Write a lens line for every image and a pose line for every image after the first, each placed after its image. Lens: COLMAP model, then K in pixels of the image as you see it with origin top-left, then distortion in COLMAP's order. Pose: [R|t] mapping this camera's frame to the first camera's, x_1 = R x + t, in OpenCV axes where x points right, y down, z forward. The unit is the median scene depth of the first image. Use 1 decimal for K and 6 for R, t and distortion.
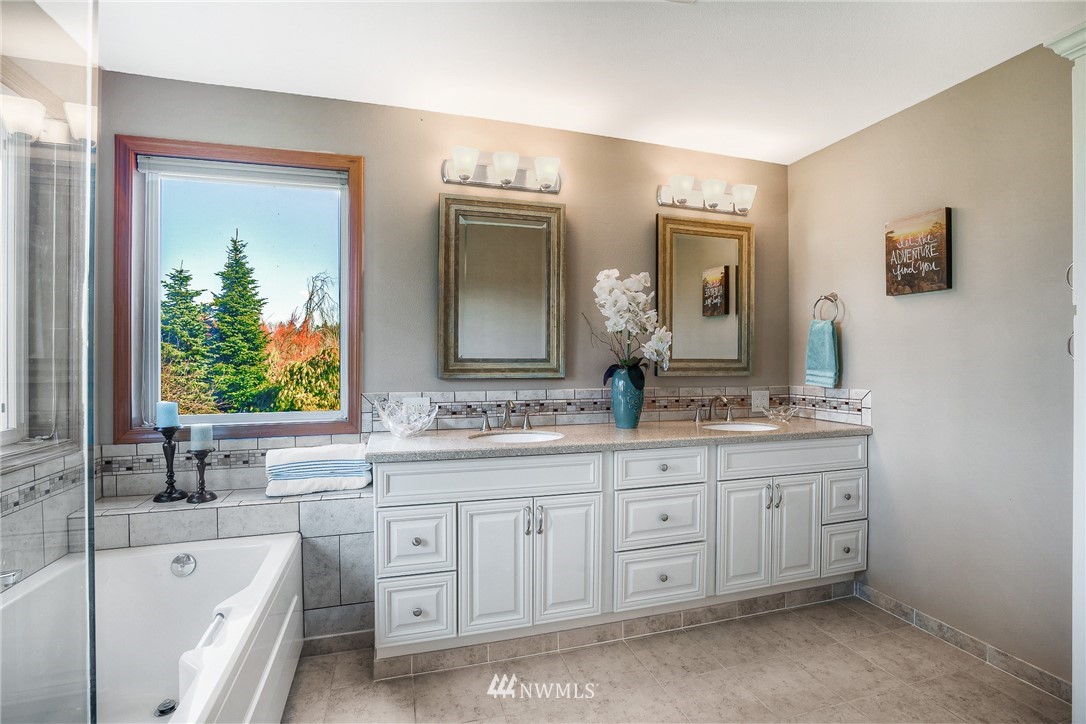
lens RADIAL K [[504.0, 0, 543.0], [0, 504.0, 362.0], [0, 0, 1]] dist [0.000957, -0.018063]
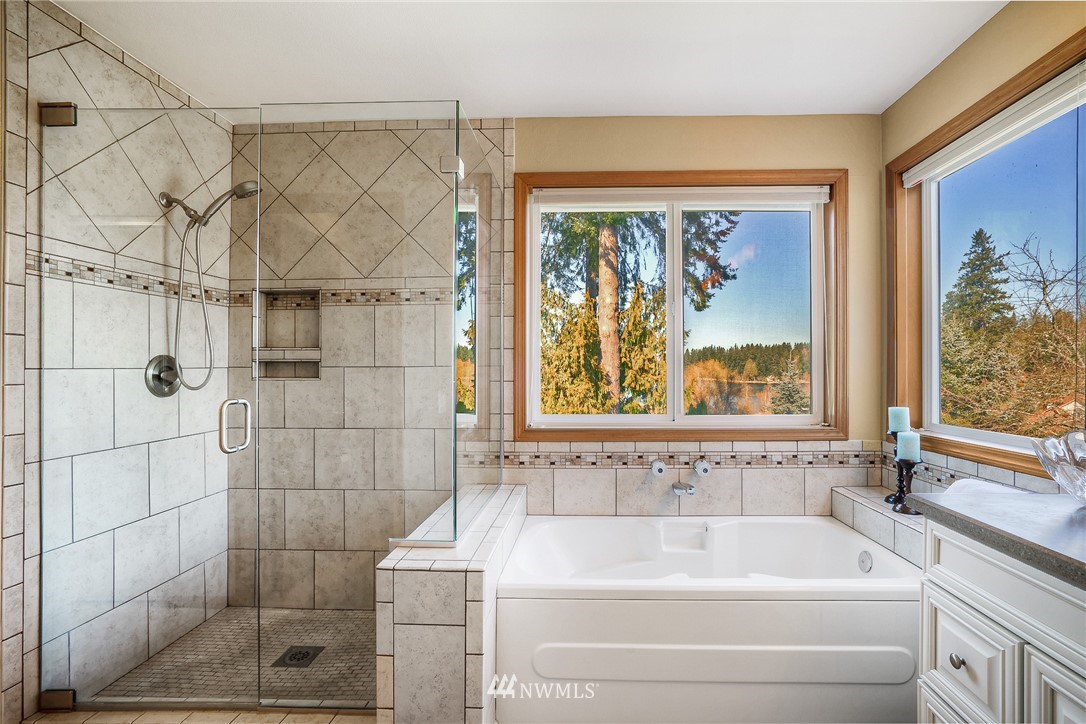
lens RADIAL K [[504.0, 0, 543.0], [0, 504.0, 362.0], [0, 0, 1]] dist [0.000957, -0.018063]
pose [[-0.382255, -0.010313, -0.923999, 0.475547], [-0.005707, 0.999945, -0.008800, 0.001177], [0.924039, 0.001909, -0.382293, 0.719189]]
